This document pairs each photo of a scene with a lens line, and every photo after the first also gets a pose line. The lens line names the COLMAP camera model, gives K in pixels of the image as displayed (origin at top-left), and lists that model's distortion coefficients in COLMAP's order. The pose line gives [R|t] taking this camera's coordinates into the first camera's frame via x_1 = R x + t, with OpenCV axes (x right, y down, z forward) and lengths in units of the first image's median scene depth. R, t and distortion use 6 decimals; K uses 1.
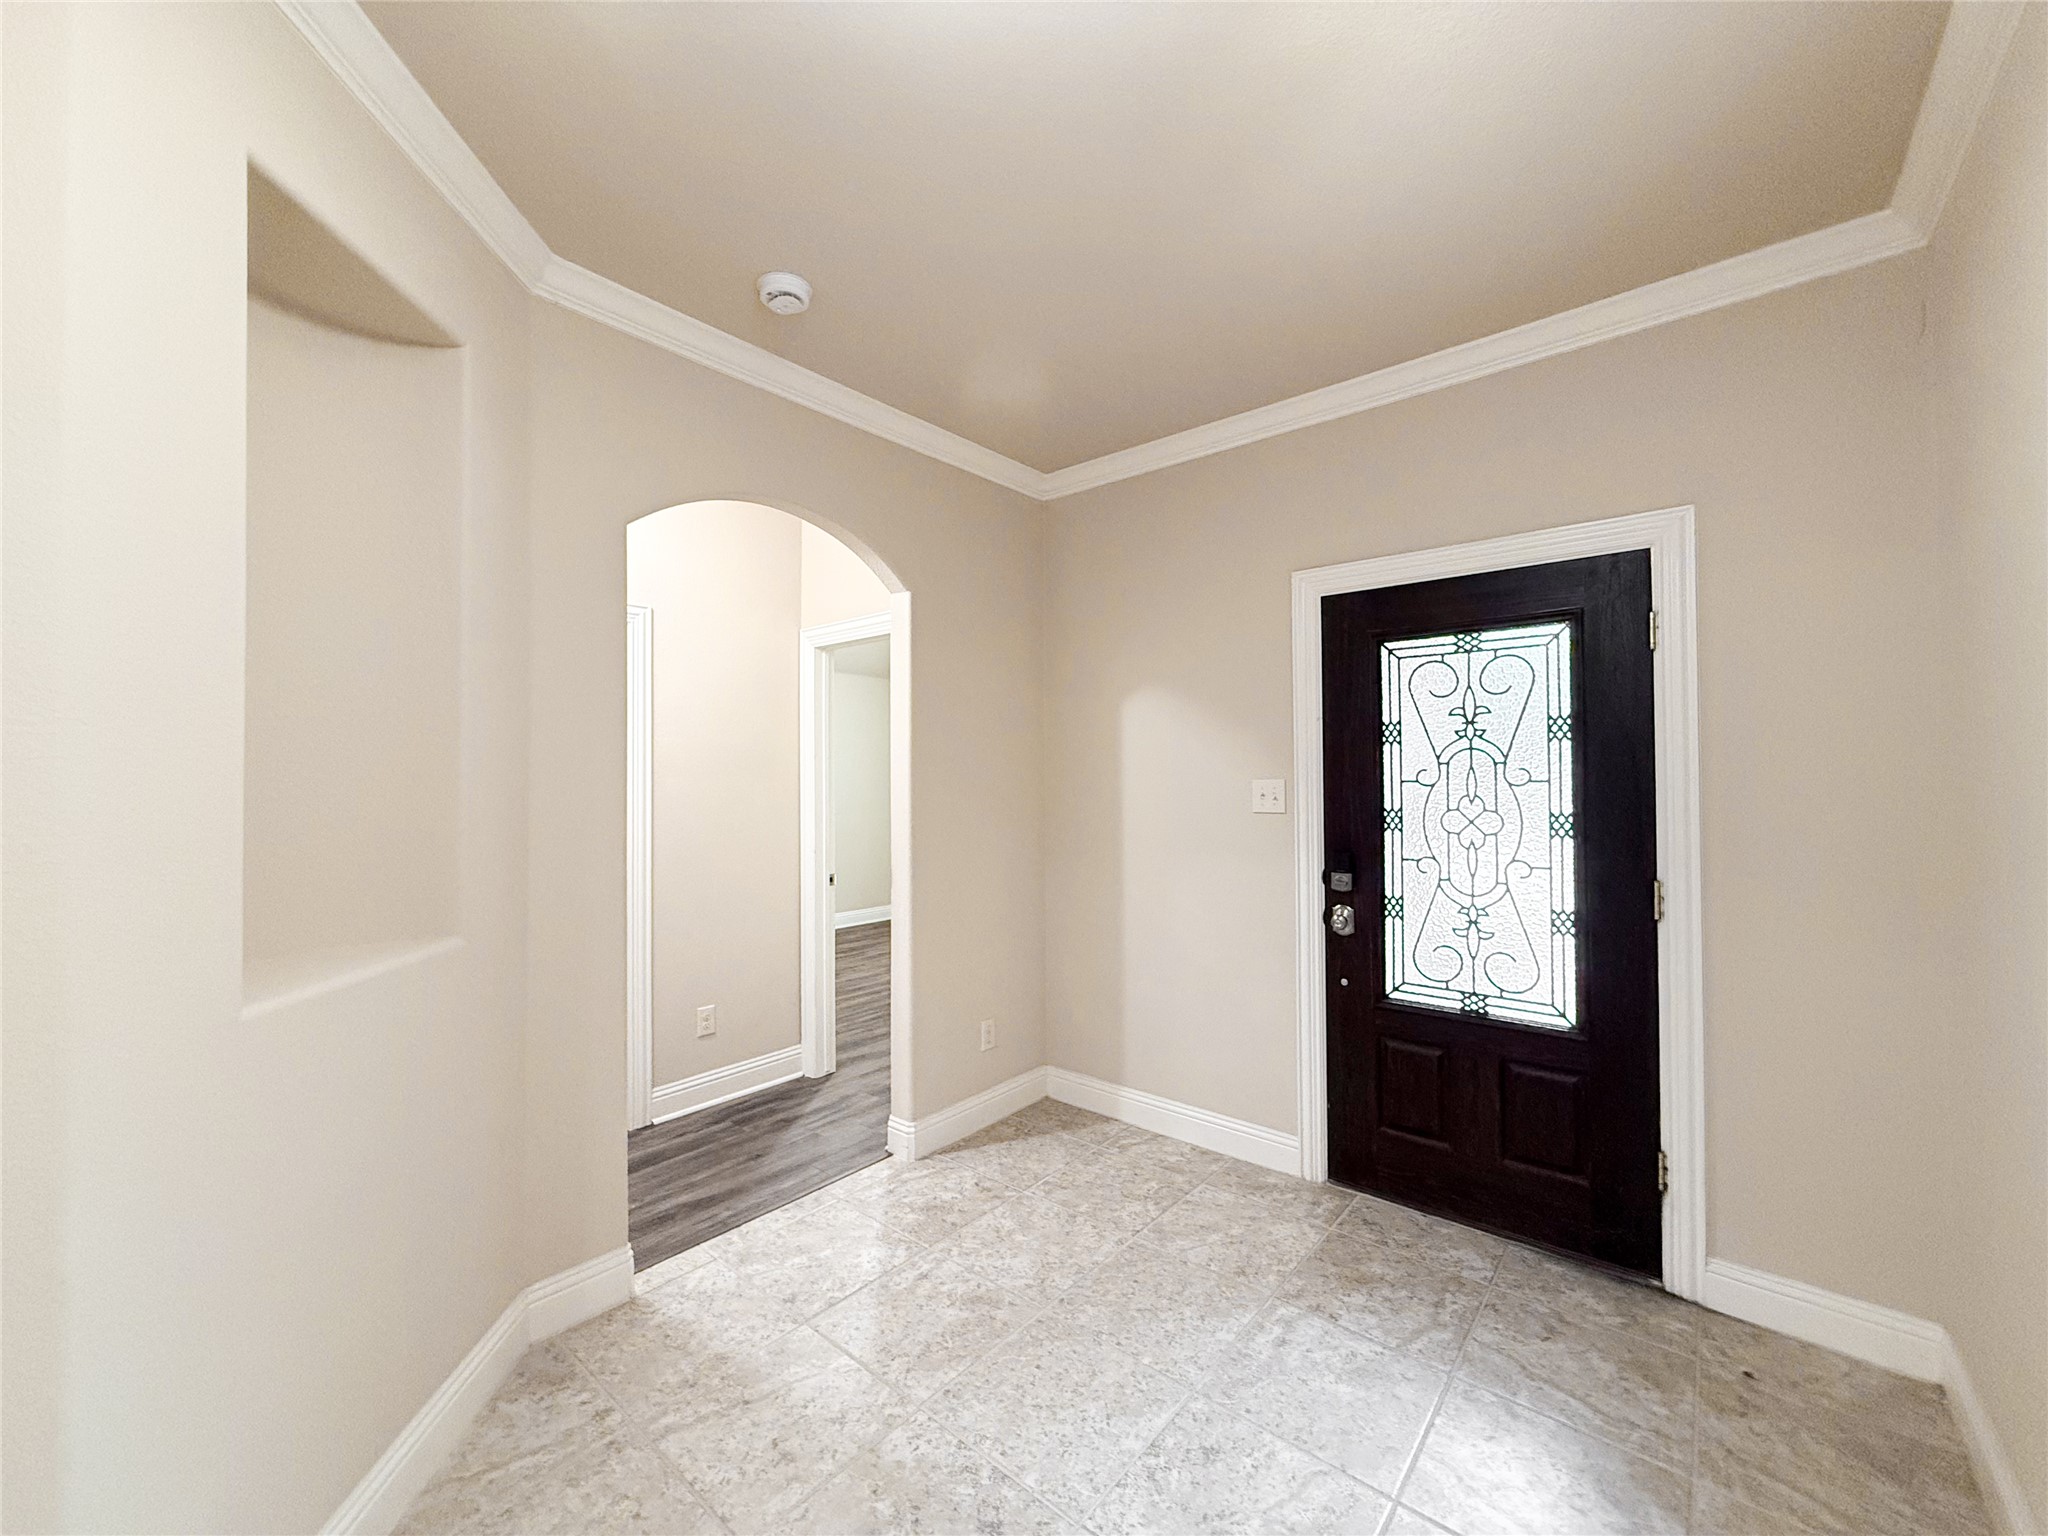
lens RADIAL K [[815.4, 0, 1016.5], [0, 815.4, 771.3], [0, 0, 1]] dist [-0.002683, 0.001298]
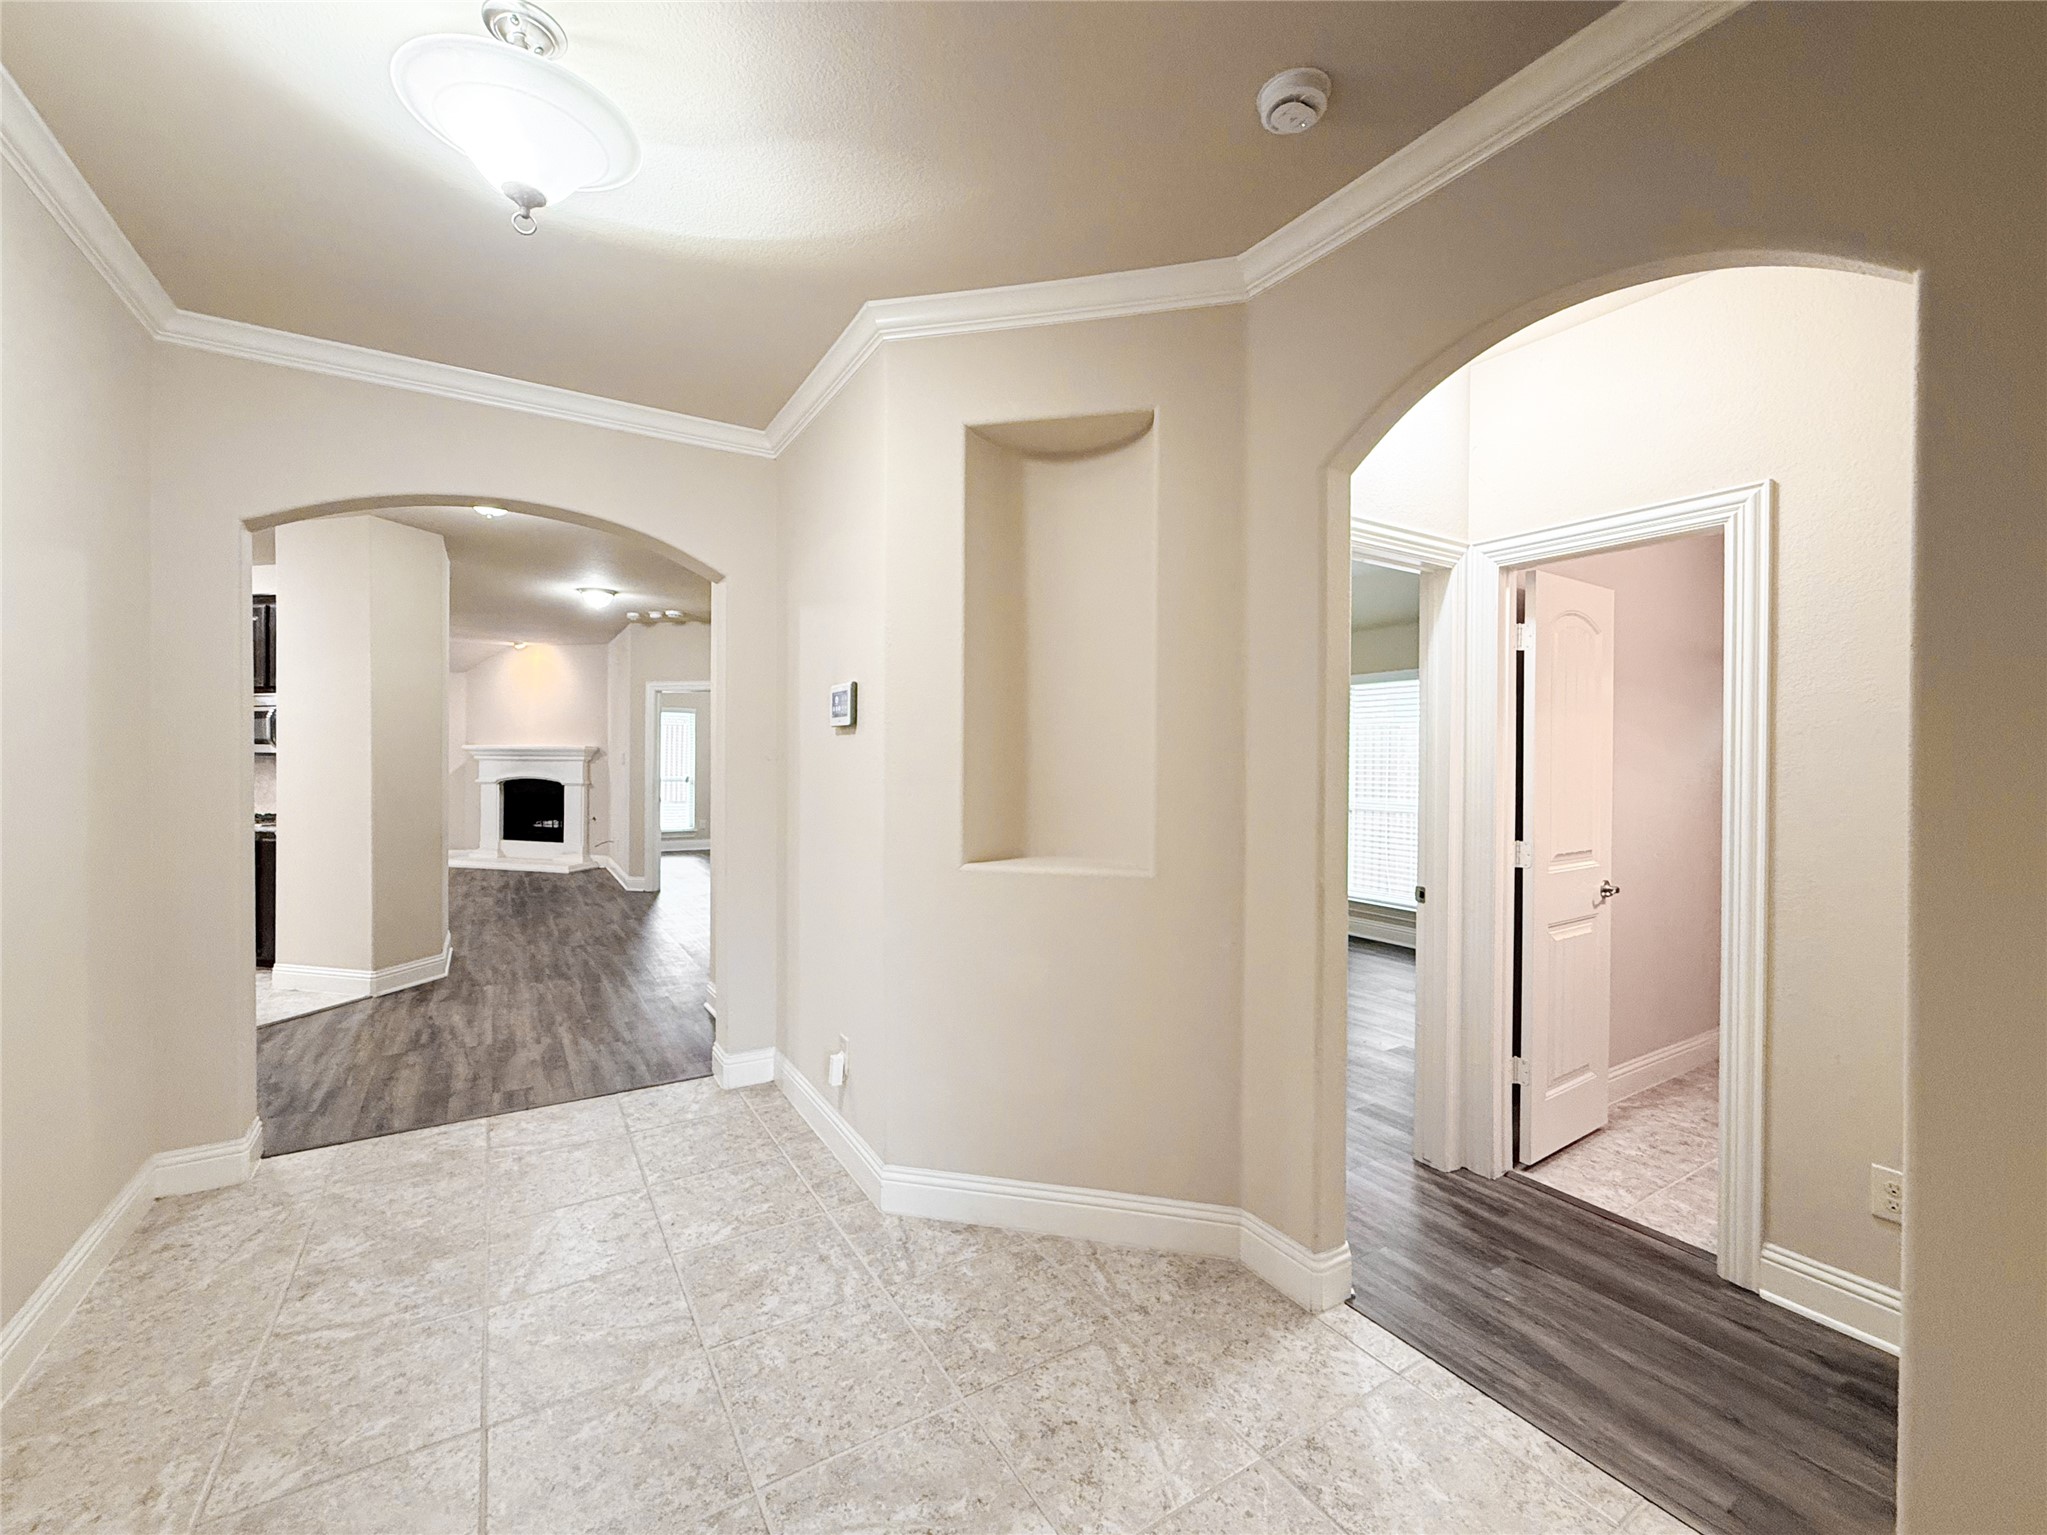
lens RADIAL K [[815.0, 0, 991.3], [0, 815.0, 770.0], [0, 0, 1]] dist [-0.002683, 0.001298]
pose [[-0.305596, 0.012612, -0.952078, 0.533275], [0.000841, 0.999915, 0.012976, 0.022087], [0.952161, 0.003164, -0.305581, 0.981258]]
